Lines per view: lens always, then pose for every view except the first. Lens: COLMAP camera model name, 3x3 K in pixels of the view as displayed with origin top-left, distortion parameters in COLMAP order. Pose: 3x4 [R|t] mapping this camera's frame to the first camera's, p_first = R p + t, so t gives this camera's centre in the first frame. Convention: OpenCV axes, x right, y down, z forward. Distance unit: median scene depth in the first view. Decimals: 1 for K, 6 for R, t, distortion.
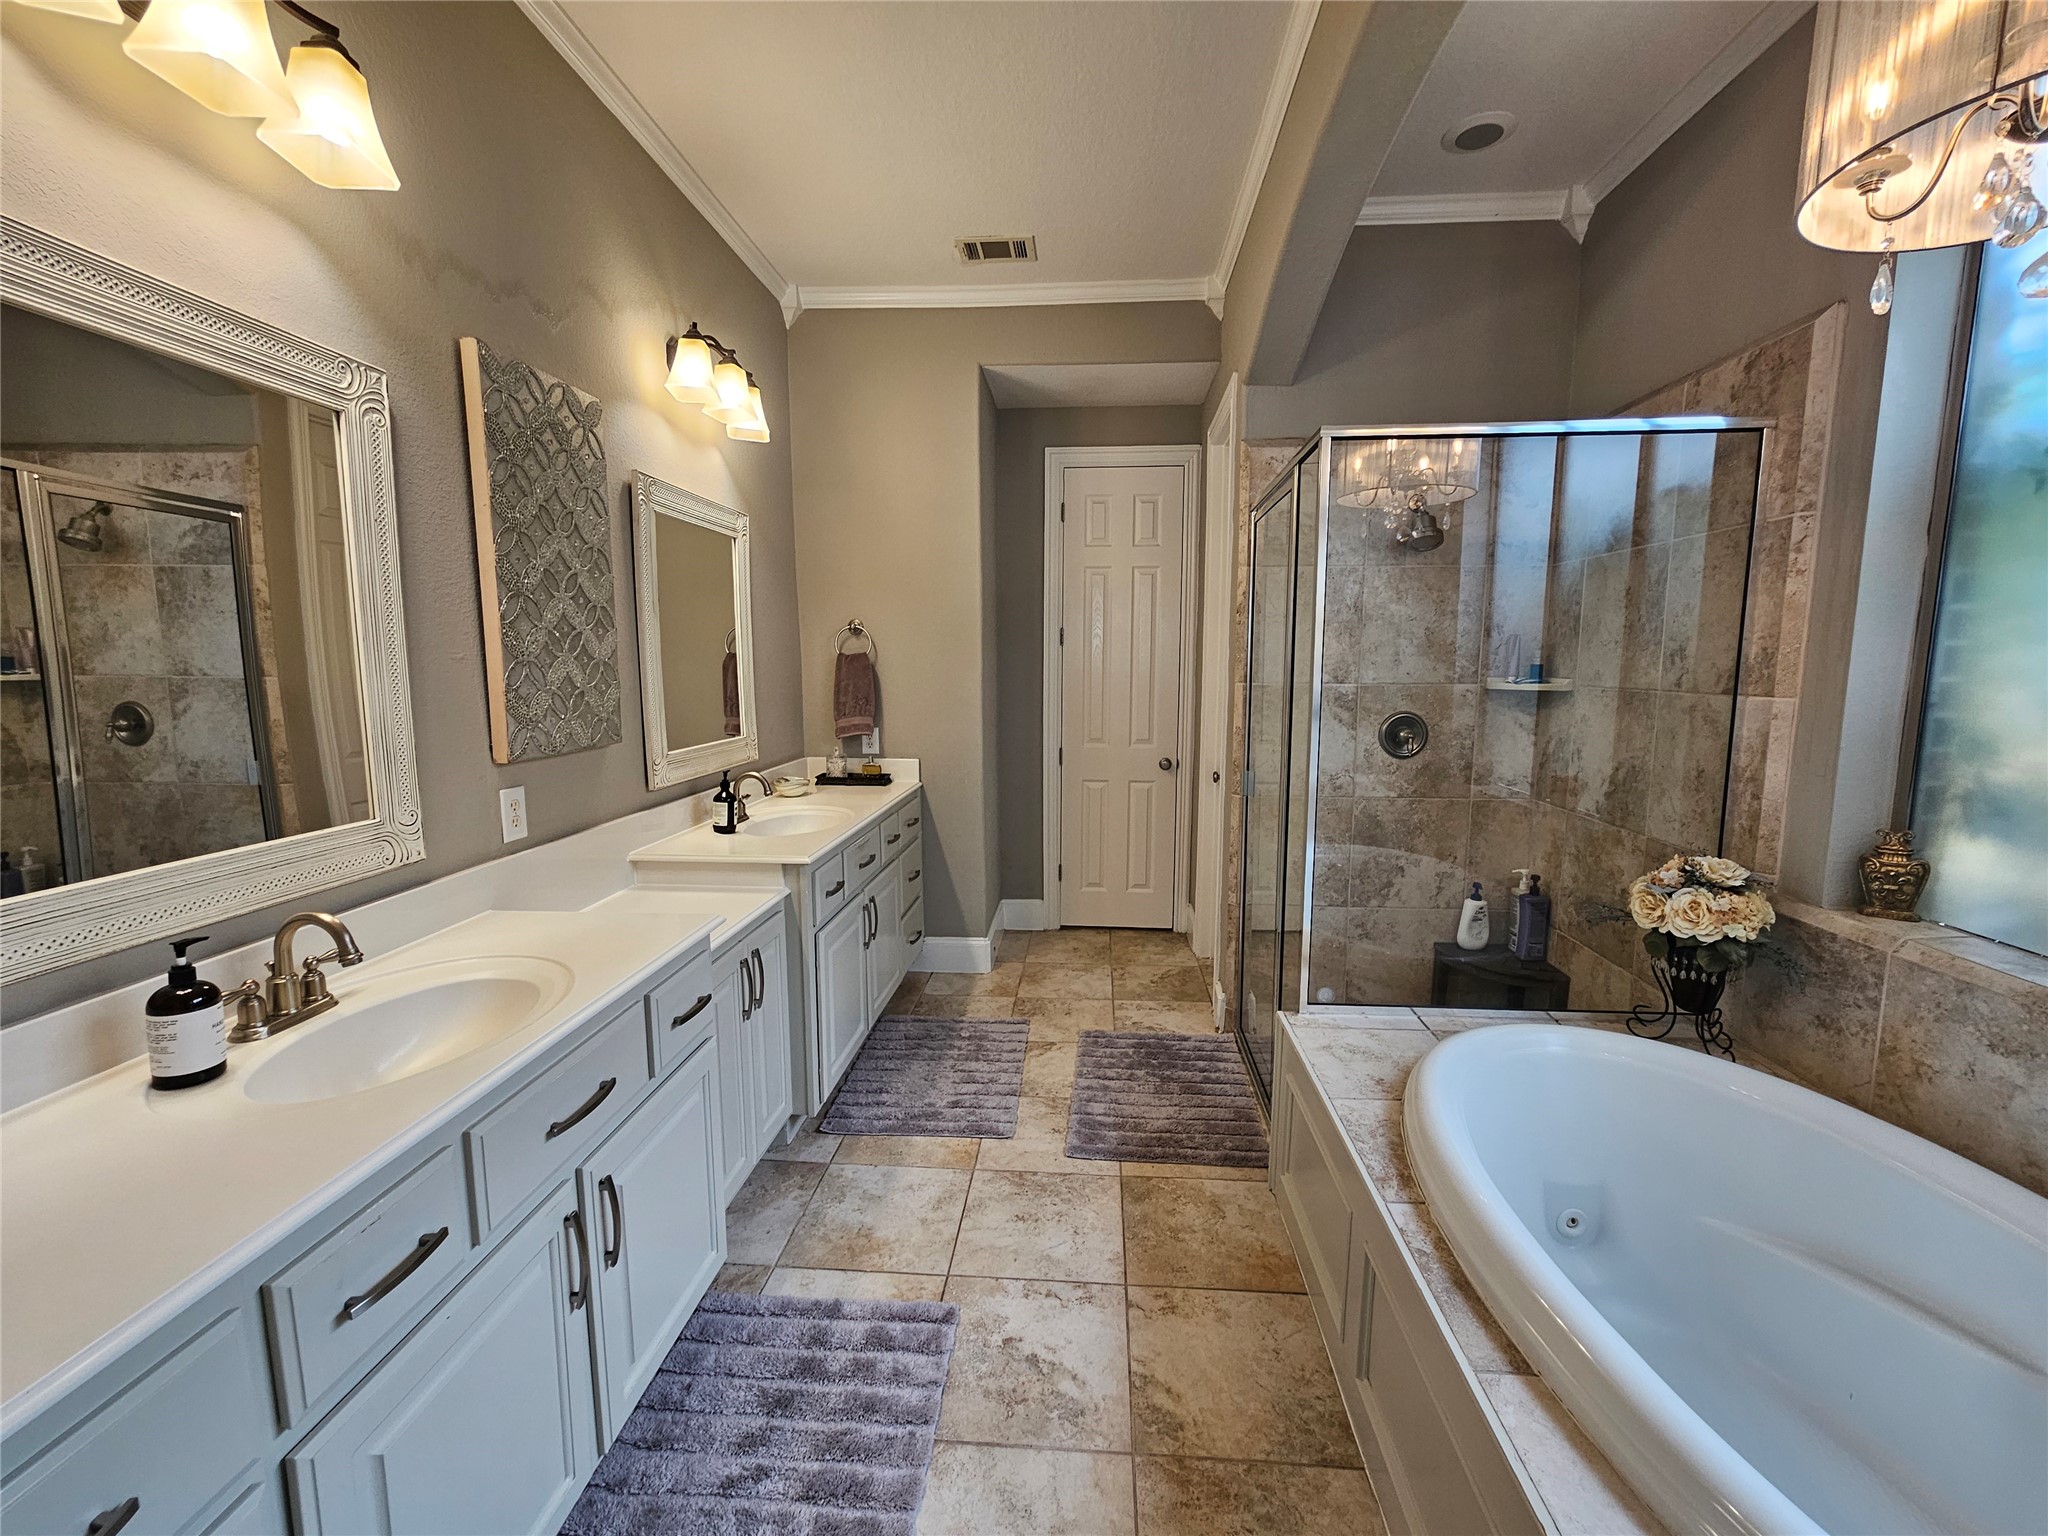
lens RADIAL K [[846.3, 0, 1042.8], [0, 846.3, 762.4], [0, 0, 1]] dist [0.002736, 0.000406]
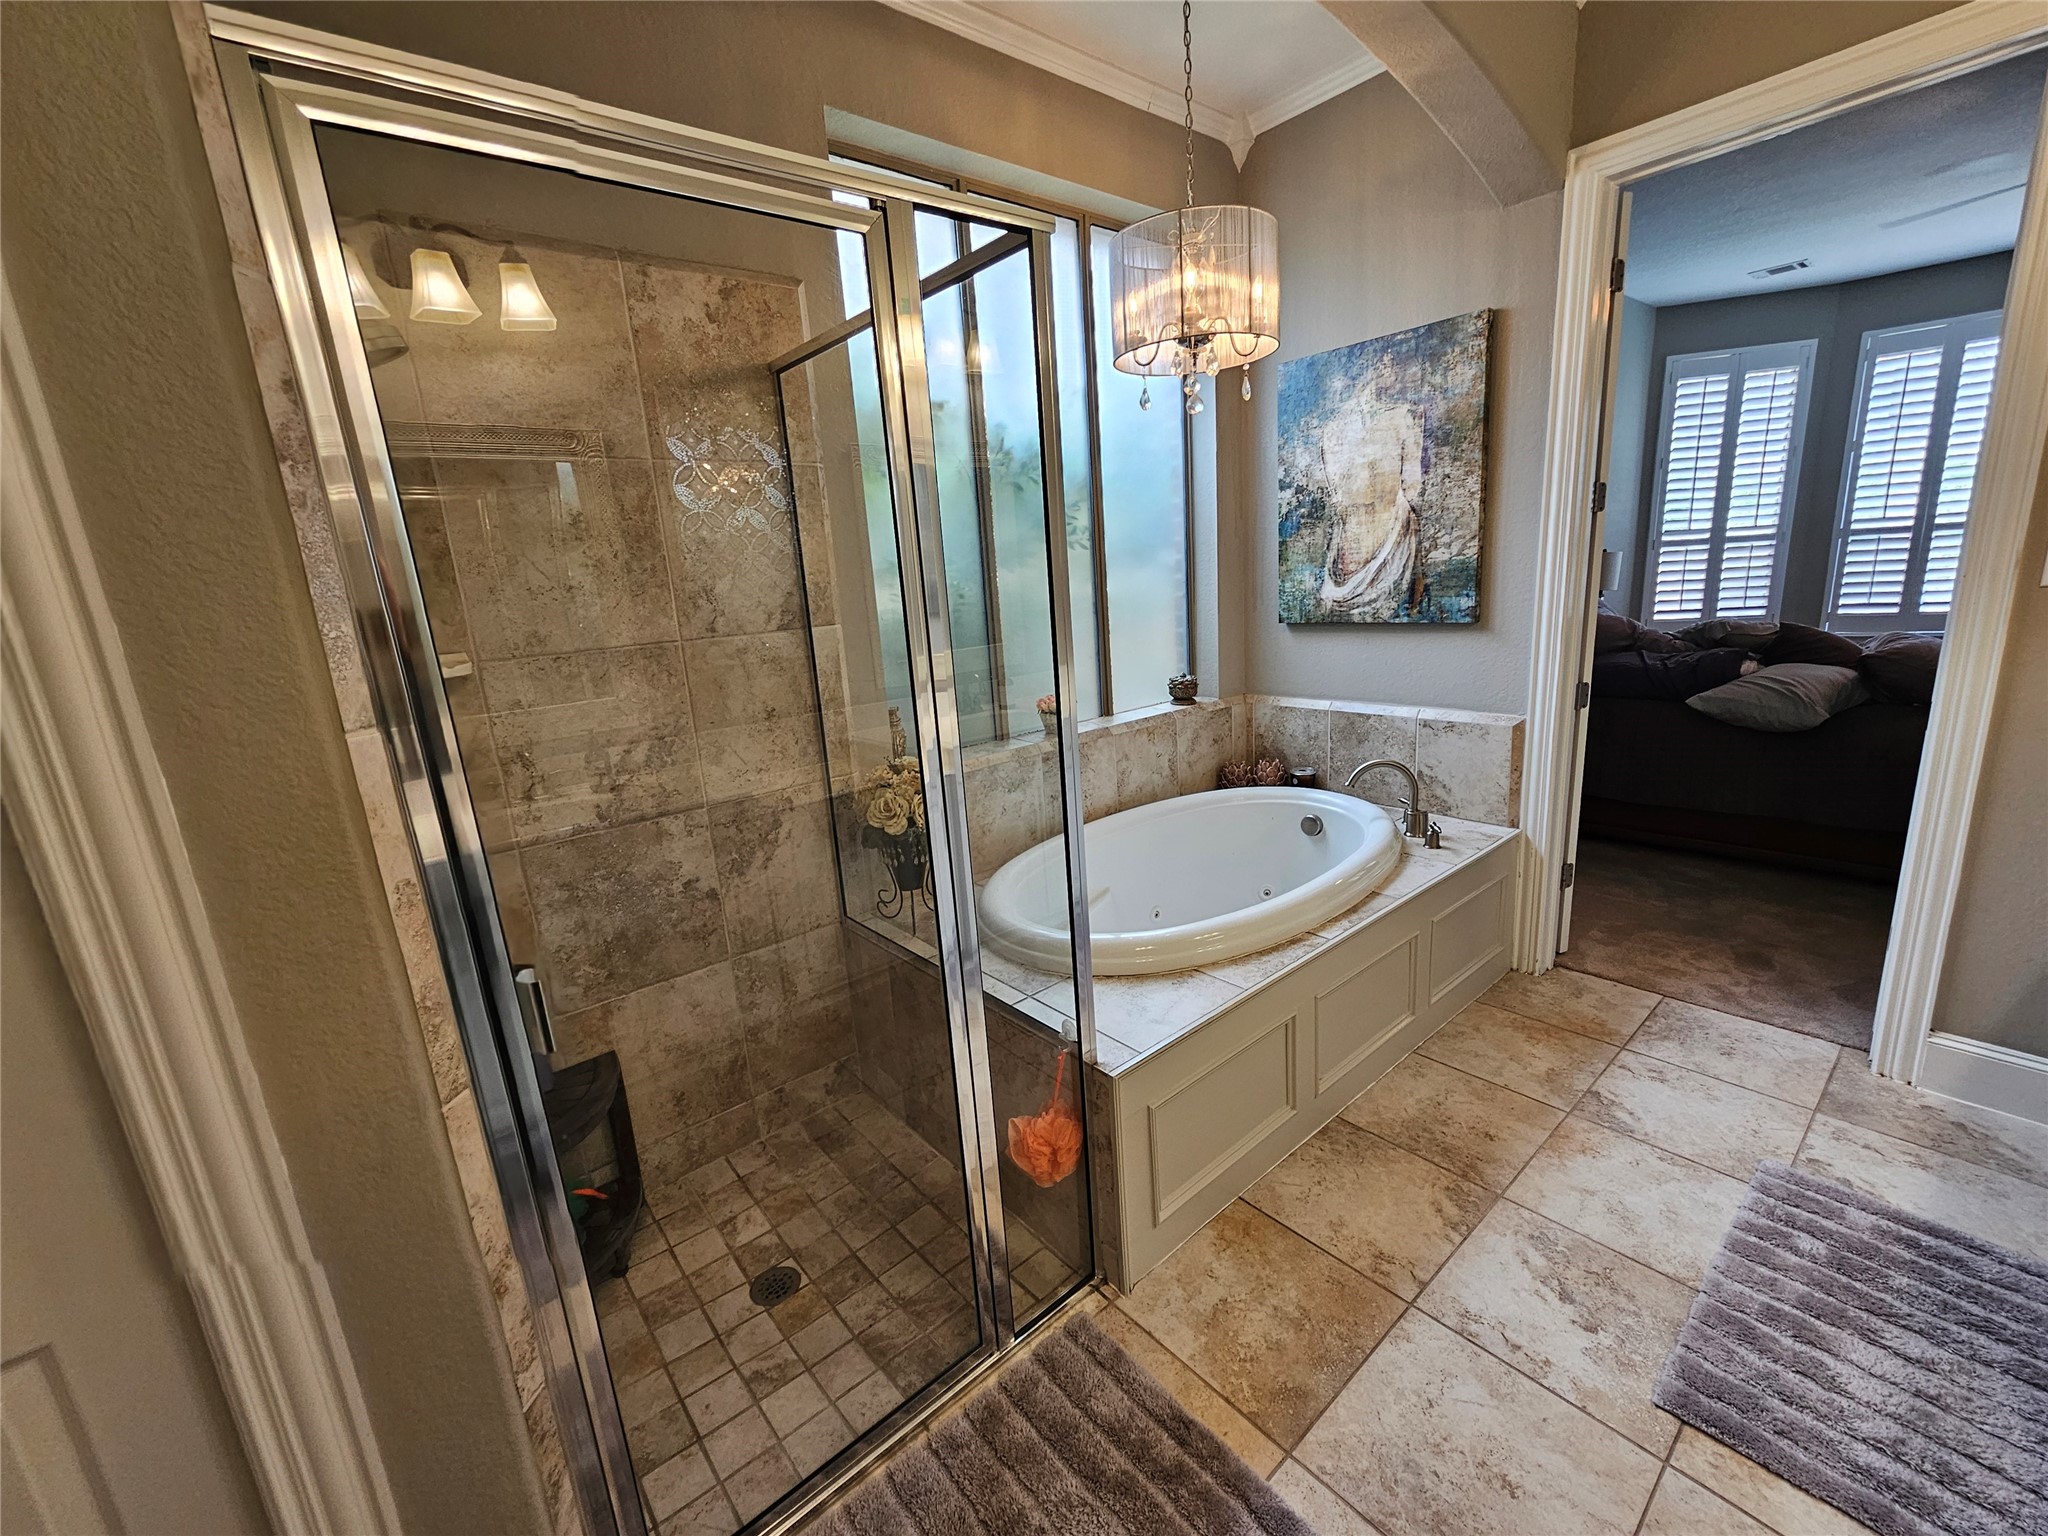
lens RADIAL K [[846.3, 0, 1042.8], [0, 846.3, 762.4], [0, 0, 1]] dist [0.002736, 0.000406]
pose [[-0.695069, -0.120289, 0.708809, -0.195544], [0.153823, 0.938191, 0.310058, -0.232212], [-0.702294, 0.324543, -0.633604, 1.721568]]
